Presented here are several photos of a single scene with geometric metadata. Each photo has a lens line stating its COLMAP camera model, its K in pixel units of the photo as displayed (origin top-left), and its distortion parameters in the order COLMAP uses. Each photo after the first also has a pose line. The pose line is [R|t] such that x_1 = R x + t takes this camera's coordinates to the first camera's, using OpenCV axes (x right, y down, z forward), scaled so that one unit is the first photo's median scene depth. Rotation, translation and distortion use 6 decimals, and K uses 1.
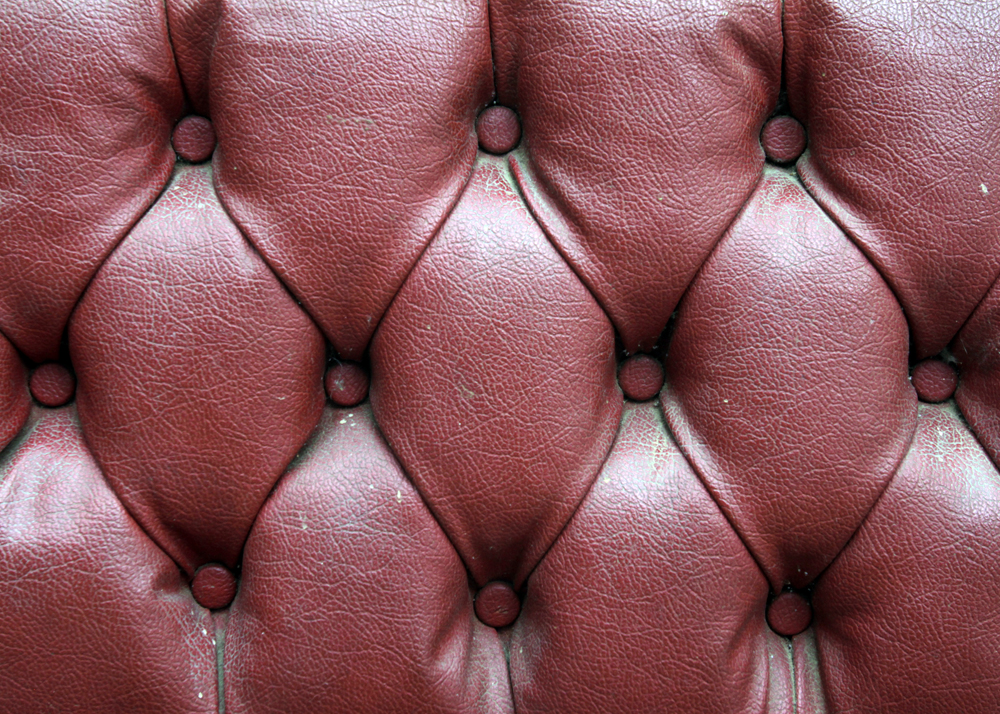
lens RADIAL K [[1508.3, 0, 498.4], [0, 1508.3, 362.1], [0, 0, 1]] dist [-0.032413, 0.000000]
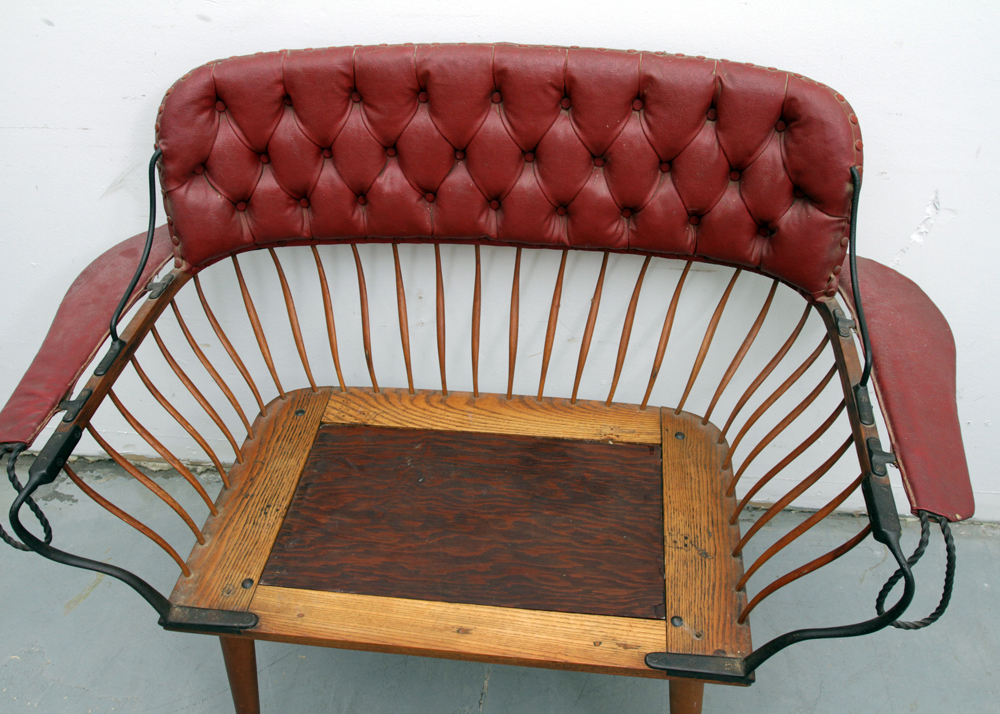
lens RADIAL K [[874.6, 0, 493.2], [0, 874.6, 358.3], [0, 0, 1]] dist [-0.092814, 0.050794]
pose [[0.994413, 0.068767, -0.080085, 0.237791], [-0.015556, 0.845868, 0.533165, -0.843971], [0.104405, -0.528941, 0.842212, -1.415714]]
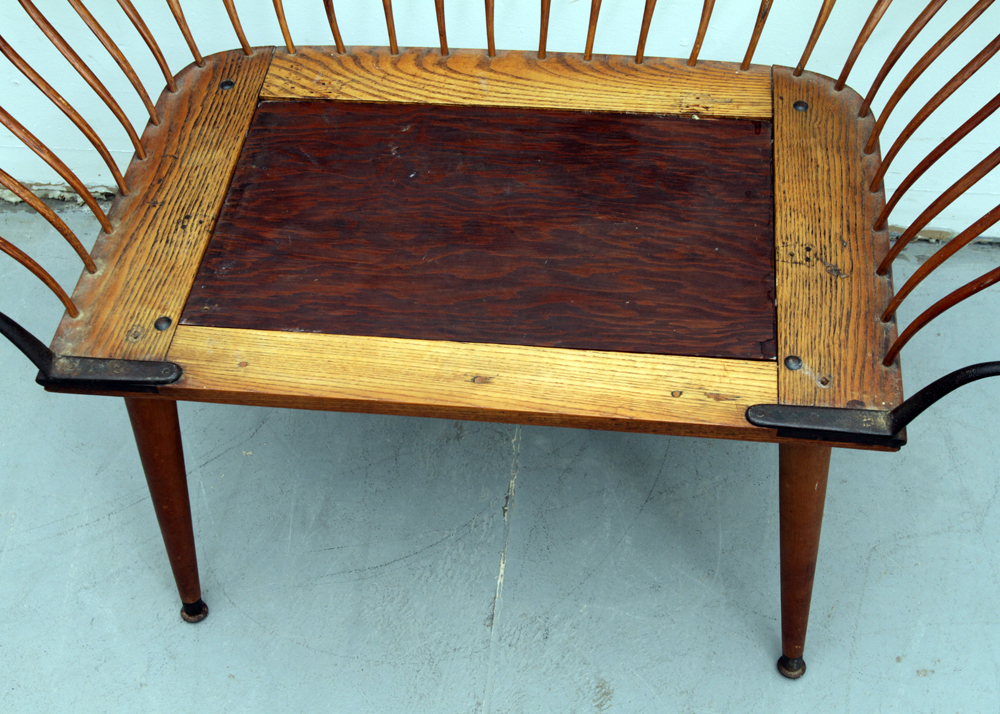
lens RADIAL K [[1292.7, 0, 494.1], [0, 1292.7, 350.7], [0, 0, 1]] dist [-0.048287, 0.000000]
pose [[0.994374, 0.069220, -0.080181, 0.233941], [0.005809, 0.720172, 0.693771, -0.685833], [0.105767, -0.690333, 0.715719, -1.512067]]
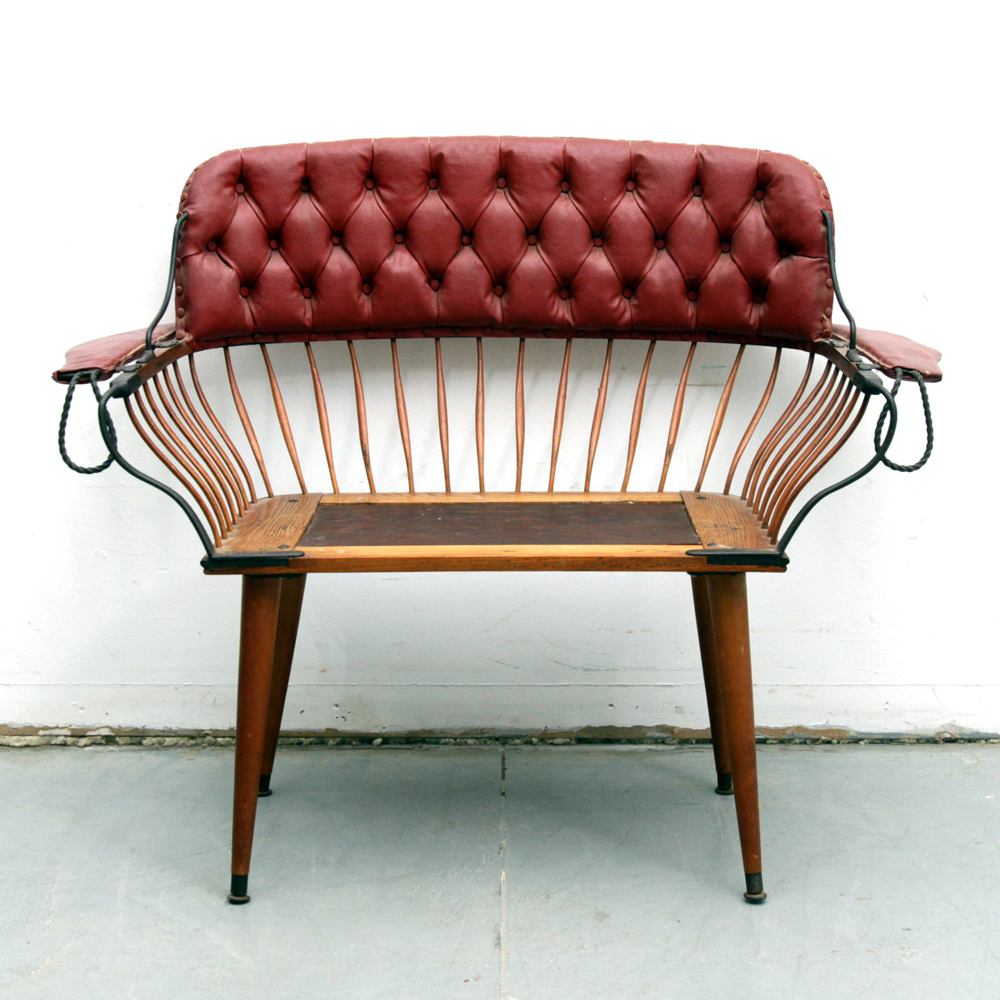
lens RADIAL K [[1951.1, 0, 498.9], [0, 1951.1, 501.9], [0, 0, 1]] dist [-0.088768, 0.000000]
pose [[0.999713, 0.022097, 0.009218, -0.041588], [-0.022538, 0.998448, 0.050924, 0.513364], [-0.008079, -0.051117, 0.998660, -4.984238]]
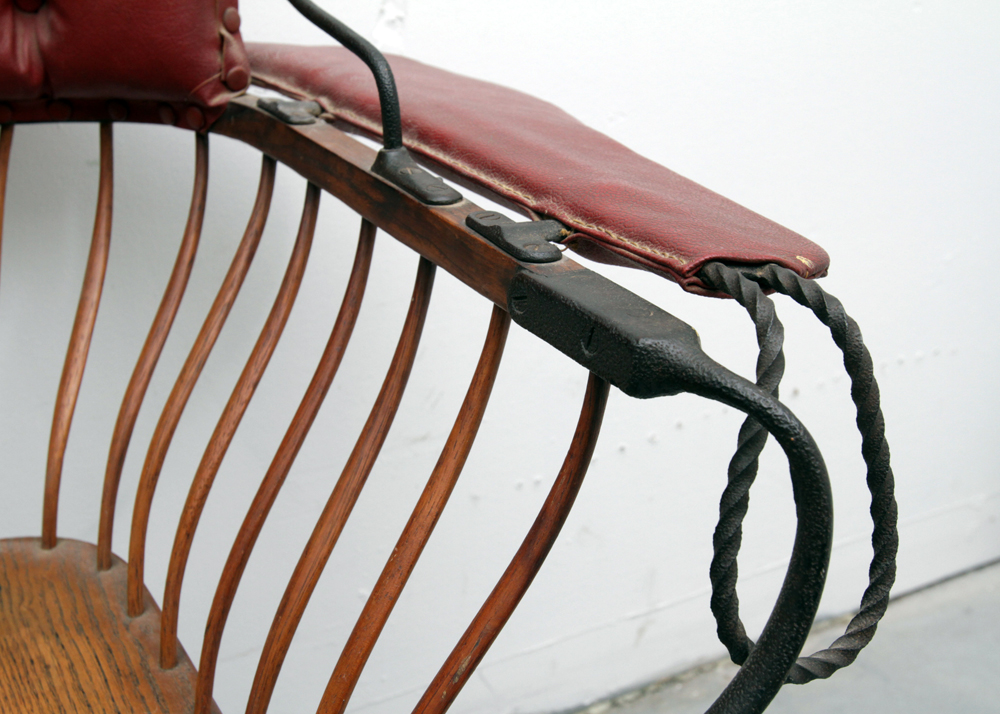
lens RADIAL K [[1360.0, 0, 492.9], [0, 1360.0, 356.6], [0, 0, 1]] dist [-0.030893, 0.000000]
pose [[0.871241, -0.196897, 0.449633, 0.483271], [0.083642, 0.962175, 0.259273, 0.214987], [-0.483676, -0.188281, 0.854756, -0.662028]]
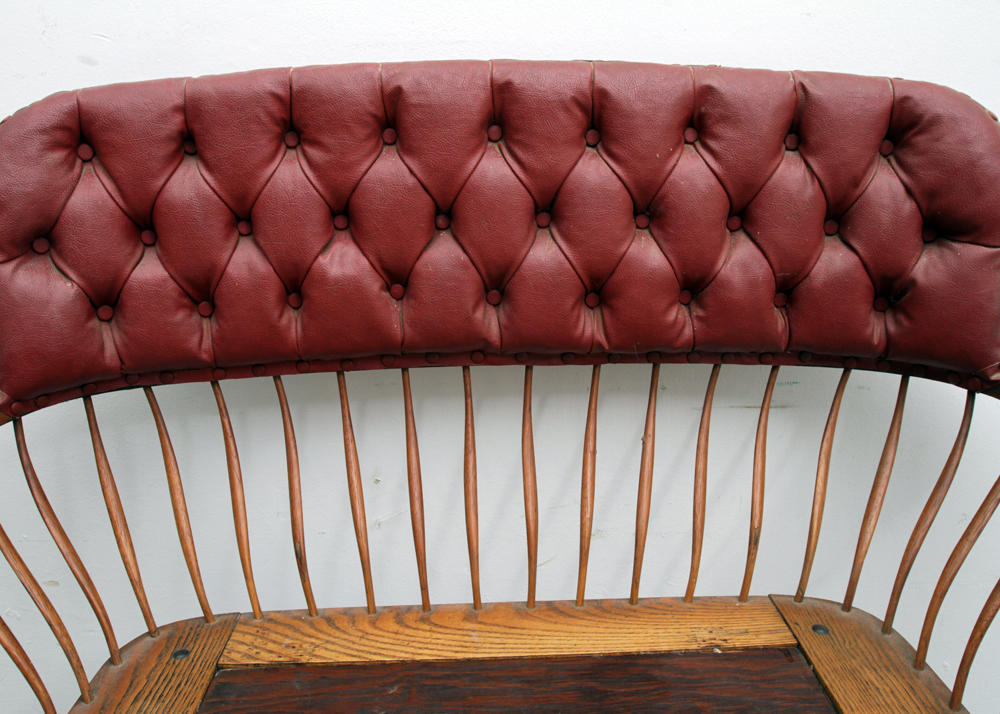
lens RADIAL K [[809.7, 0, 492.5], [0, 809.7, 362.7], [0, 0, 1]] dist [-0.104952, 0.069323]
pose [[0.999253, -0.004706, 0.038365, -0.068230], [-0.000679, 0.990273, 0.139136, 0.070462], [-0.038647, -0.139058, 0.989530, -0.612616]]
